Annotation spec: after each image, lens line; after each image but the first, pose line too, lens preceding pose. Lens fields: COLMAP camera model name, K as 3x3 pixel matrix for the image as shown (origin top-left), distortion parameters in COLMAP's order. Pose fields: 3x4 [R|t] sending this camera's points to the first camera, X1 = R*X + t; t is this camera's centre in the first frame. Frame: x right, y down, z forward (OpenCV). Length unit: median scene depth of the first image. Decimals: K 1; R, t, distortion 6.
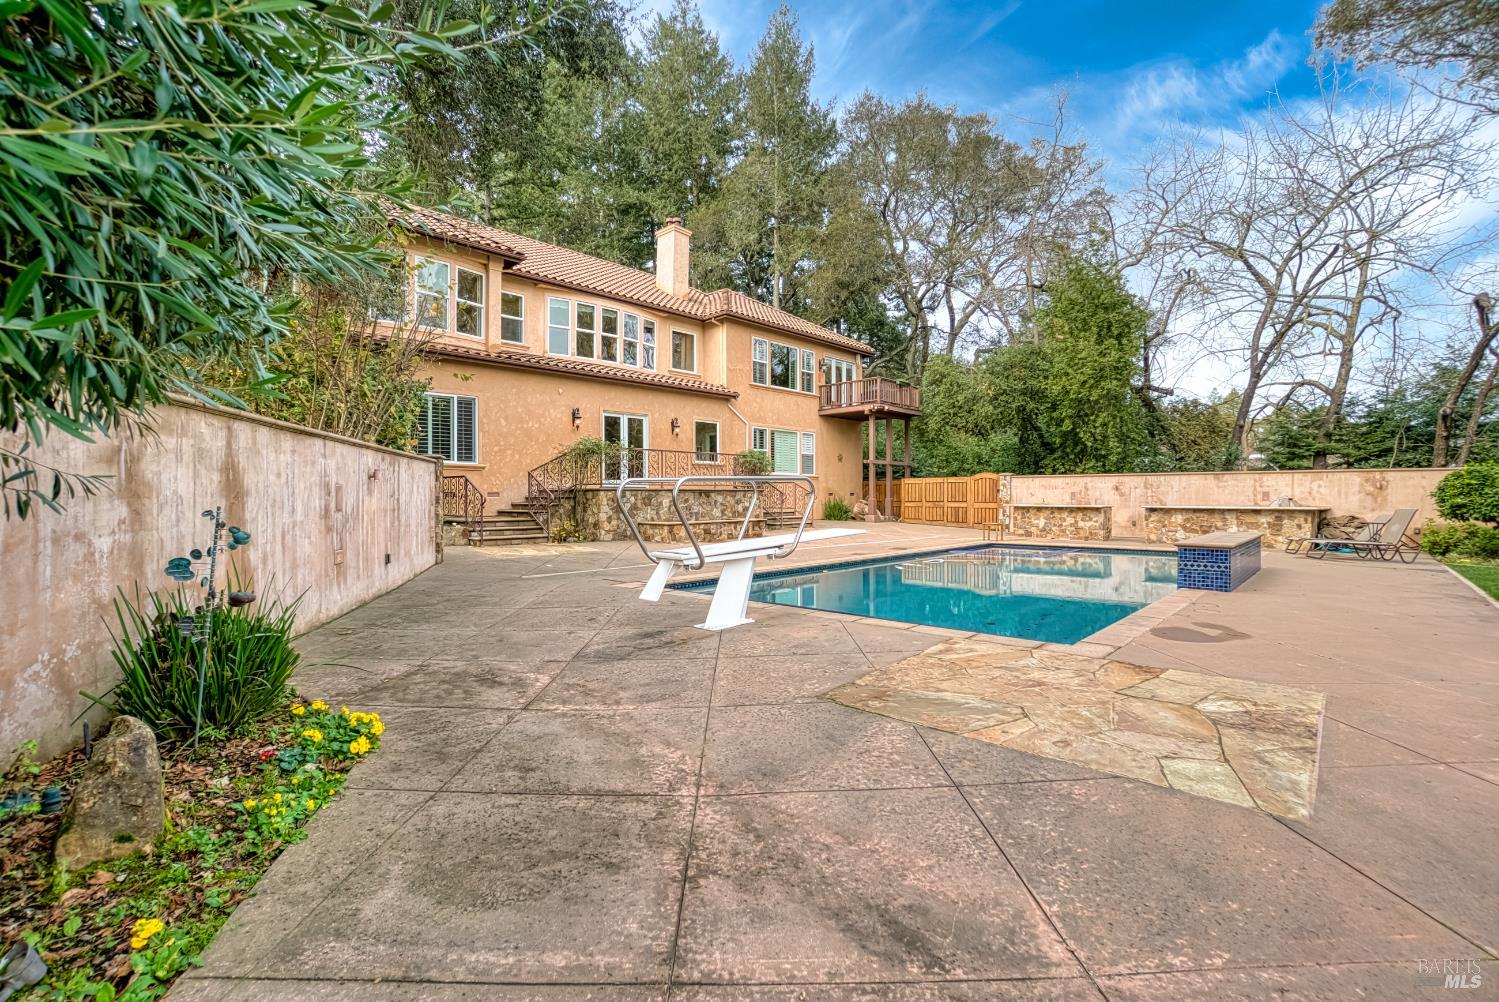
lens RADIAL K [[659.9, 0, 743.7], [0, 659.9, 502.3], [0, 0, 1]] dist [-0.065063, 0.023117]
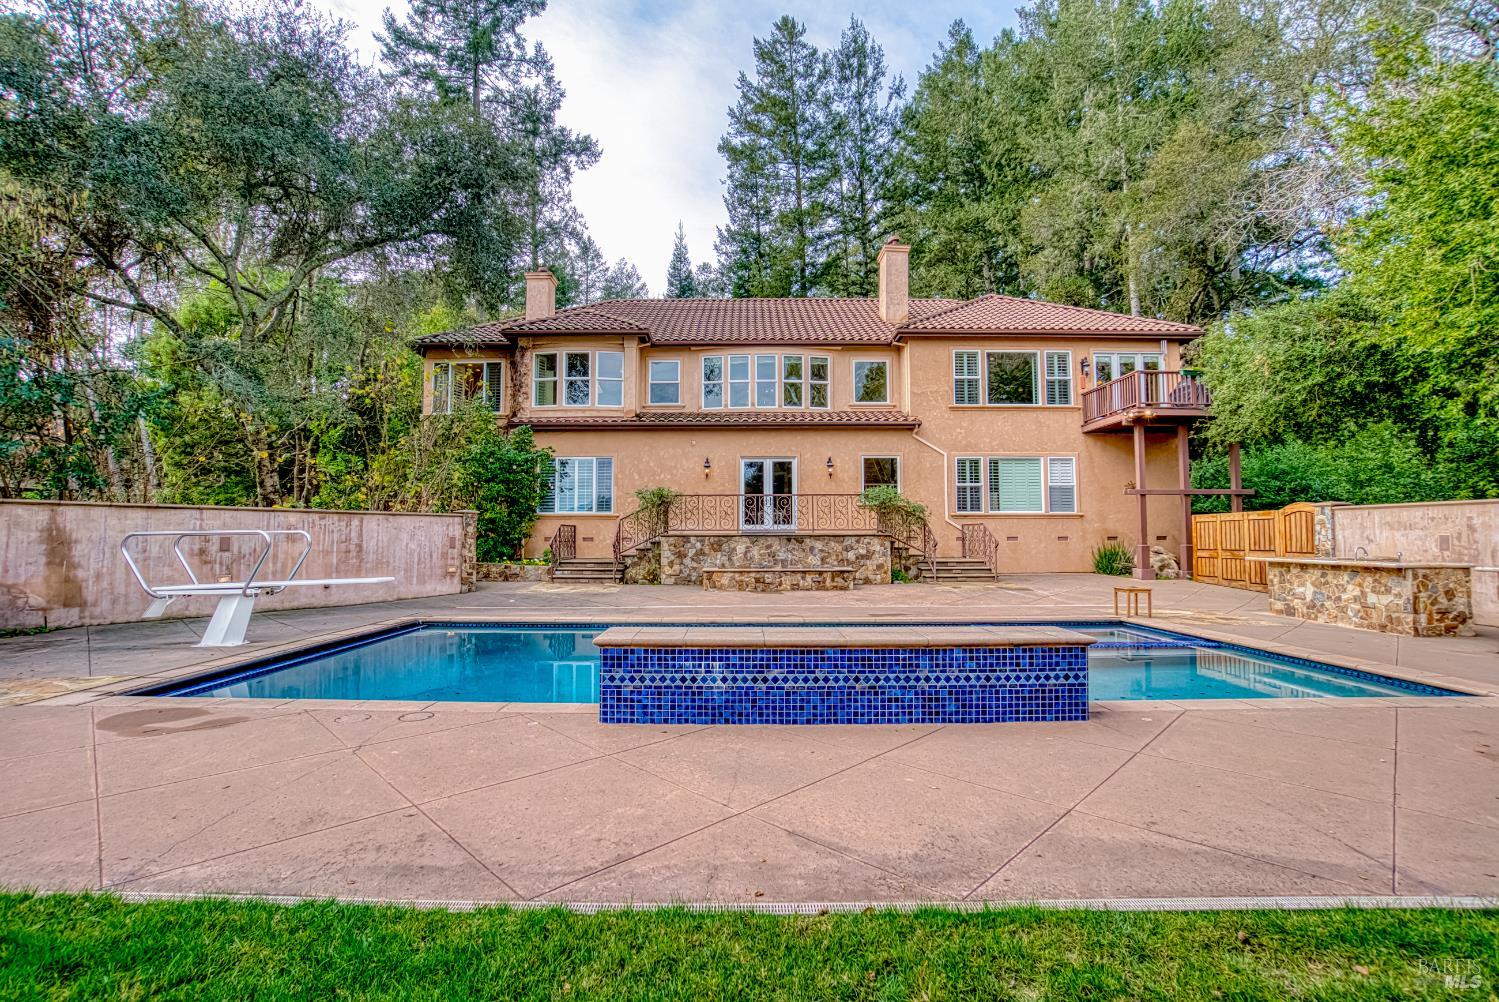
lens RADIAL K [[671.8, 0, 740.9], [0, 671.8, 501.1], [0, 0, 1]] dist [-0.063894, 0.026162]
pose [[0.691450, -0.038397, -0.721403, 0.517732], [-0.006335, 0.998226, -0.059203, -0.009307], [0.722396, 0.045506, 0.689980, 0.273817]]
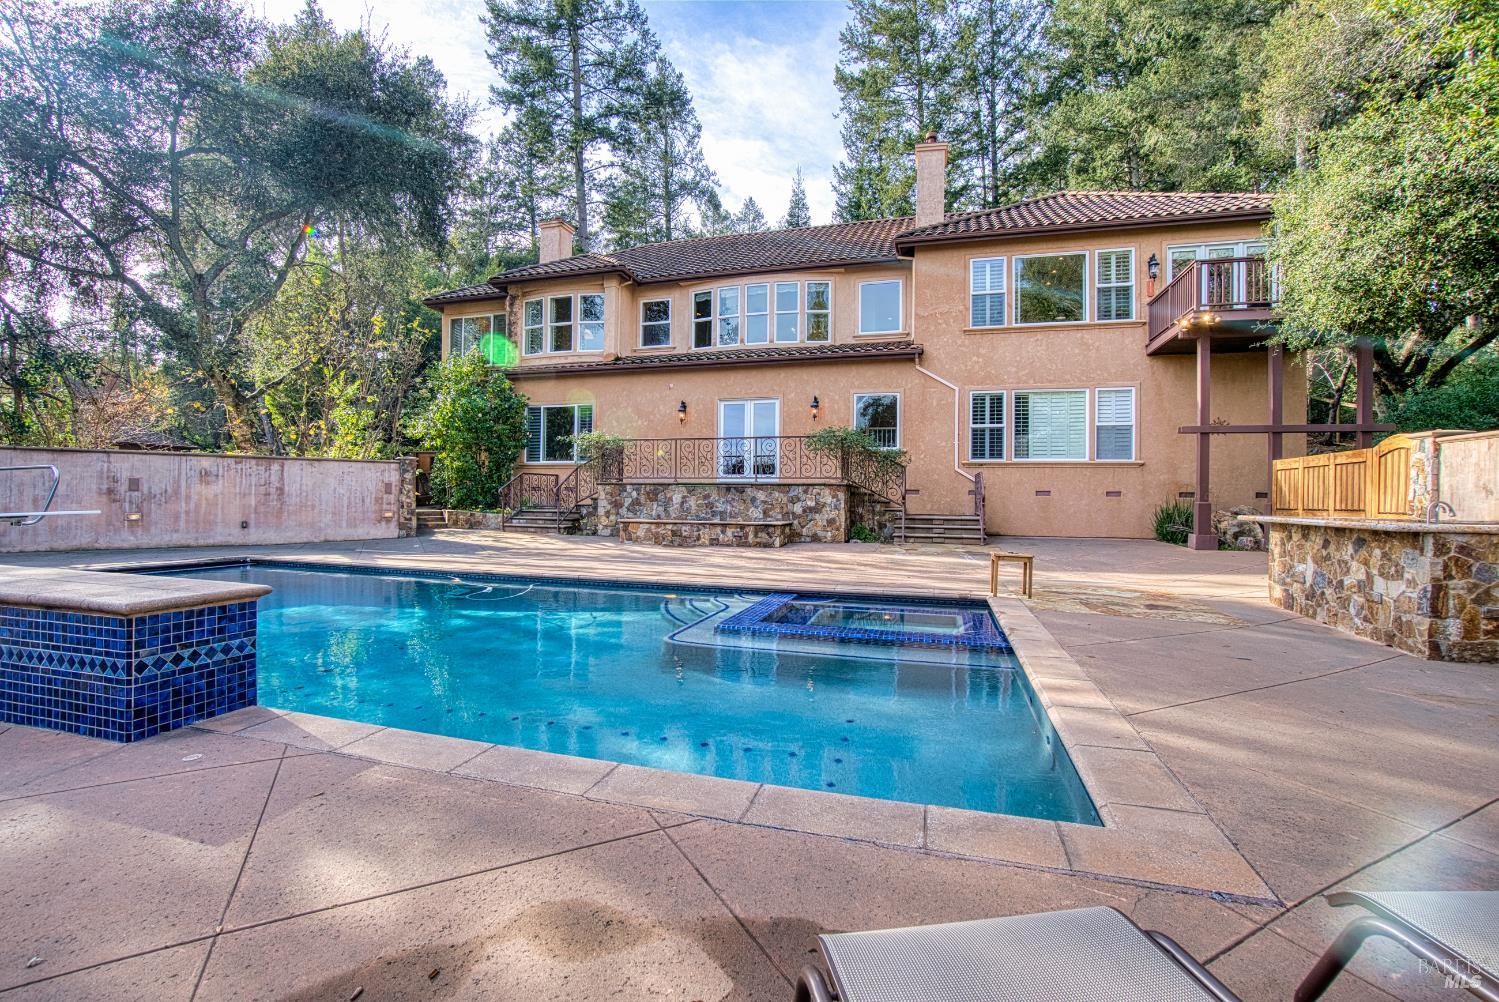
lens RADIAL K [[659.9, 0, 743.7], [0, 659.9, 502.3], [0, 0, 1]] dist [-0.065063, 0.023117]
pose [[0.458023, 0.012544, -0.888852, 0.605970], [-0.019831, 0.999796, 0.003891, 0.000454], [0.888719, 0.015845, 0.458178, 0.588311]]
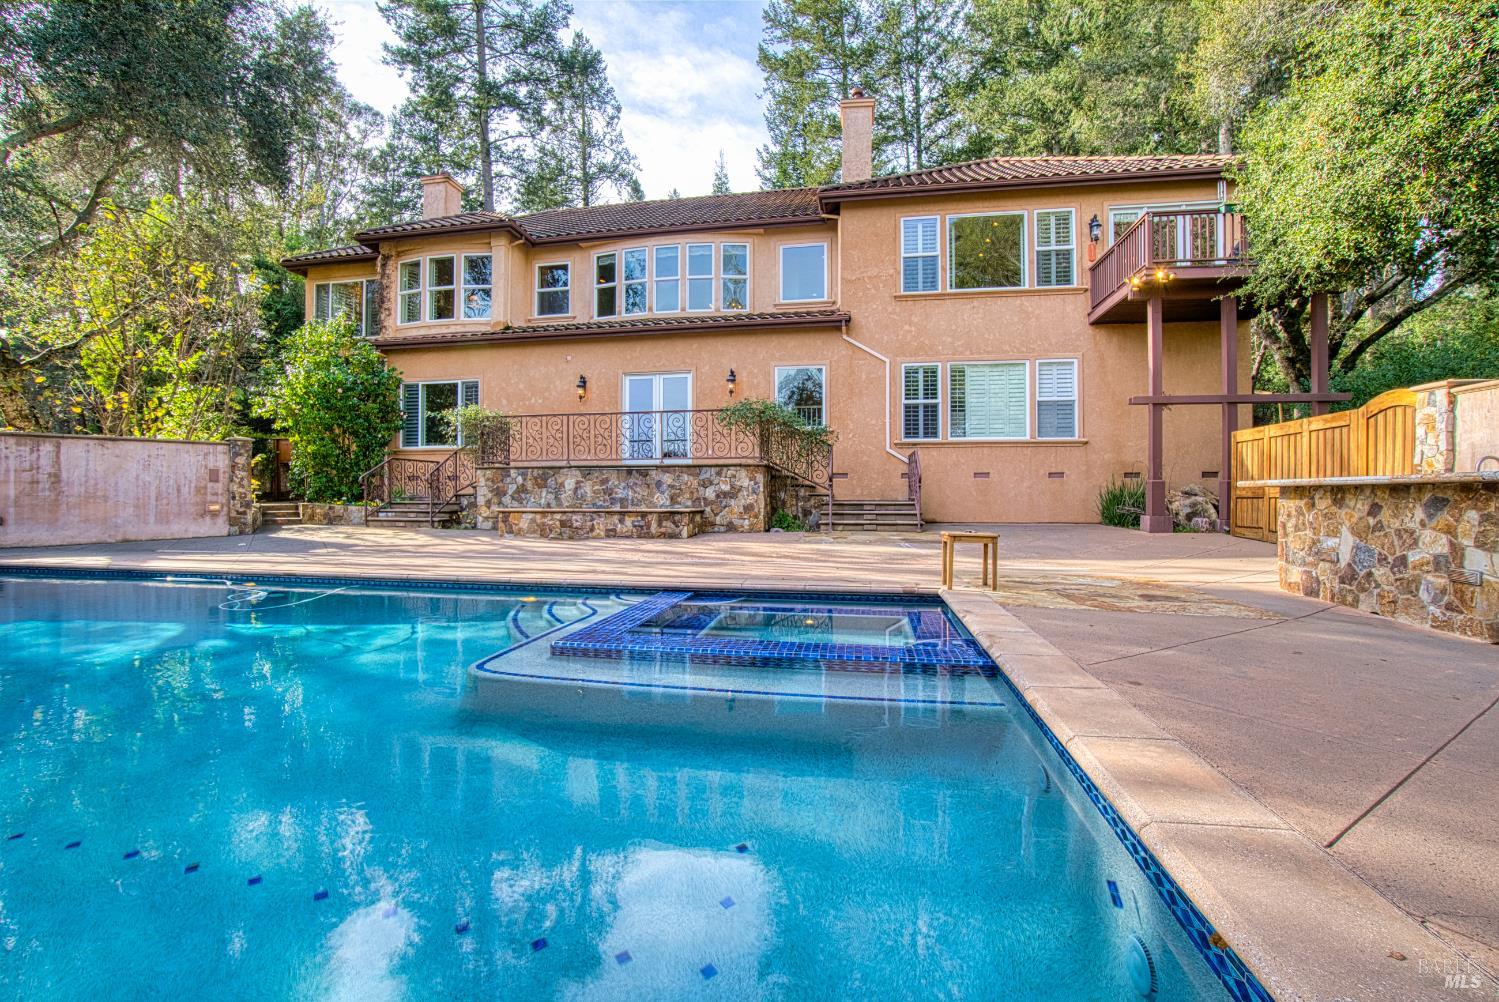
lens RADIAL K [[659.9, 0, 743.7], [0, 659.9, 502.3], [0, 0, 1]] dist [-0.065063, 0.023117]
pose [[0.549462, 0.008011, -0.835480, 0.530124], [-0.008556, 0.999956, 0.003961, 0.014508], [0.835475, 0.004972, 0.549506, 0.655537]]
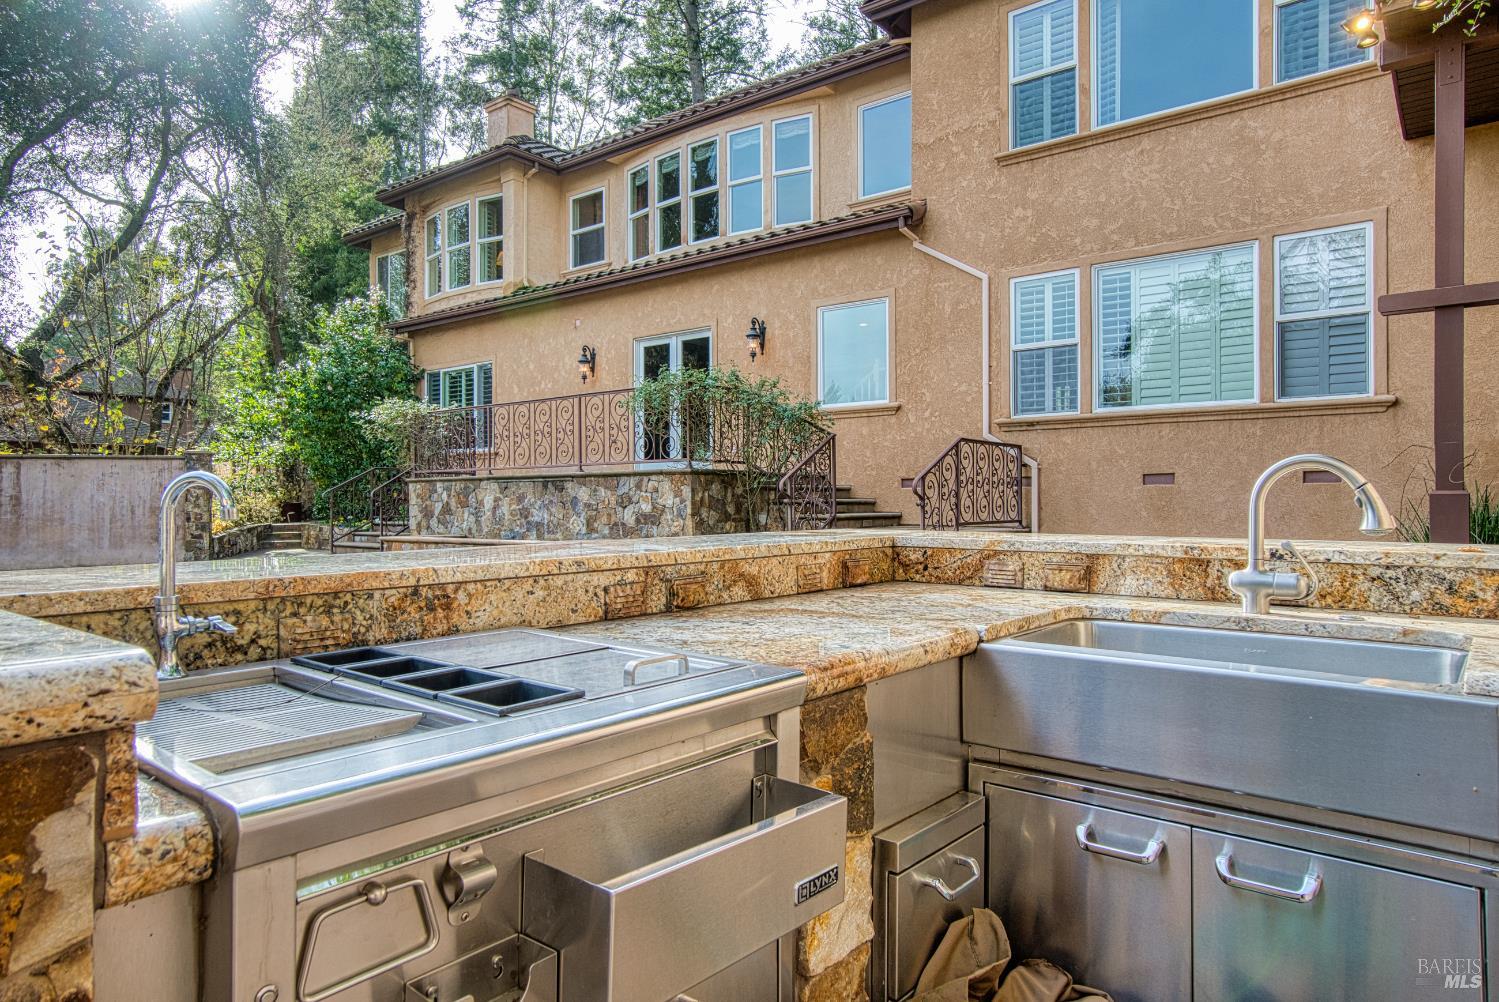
lens RADIAL K [[926.7, 0, 749.5], [0, 926.7, 501.0], [0, 0, 1]] dist [-0.008305, -0.001133]
pose [[0.092782, 0.001840, -0.995685, 0.569281], [-0.003358, 0.999993, 0.001535, -0.001775], [0.995681, 0.003202, 0.092788, 0.990471]]
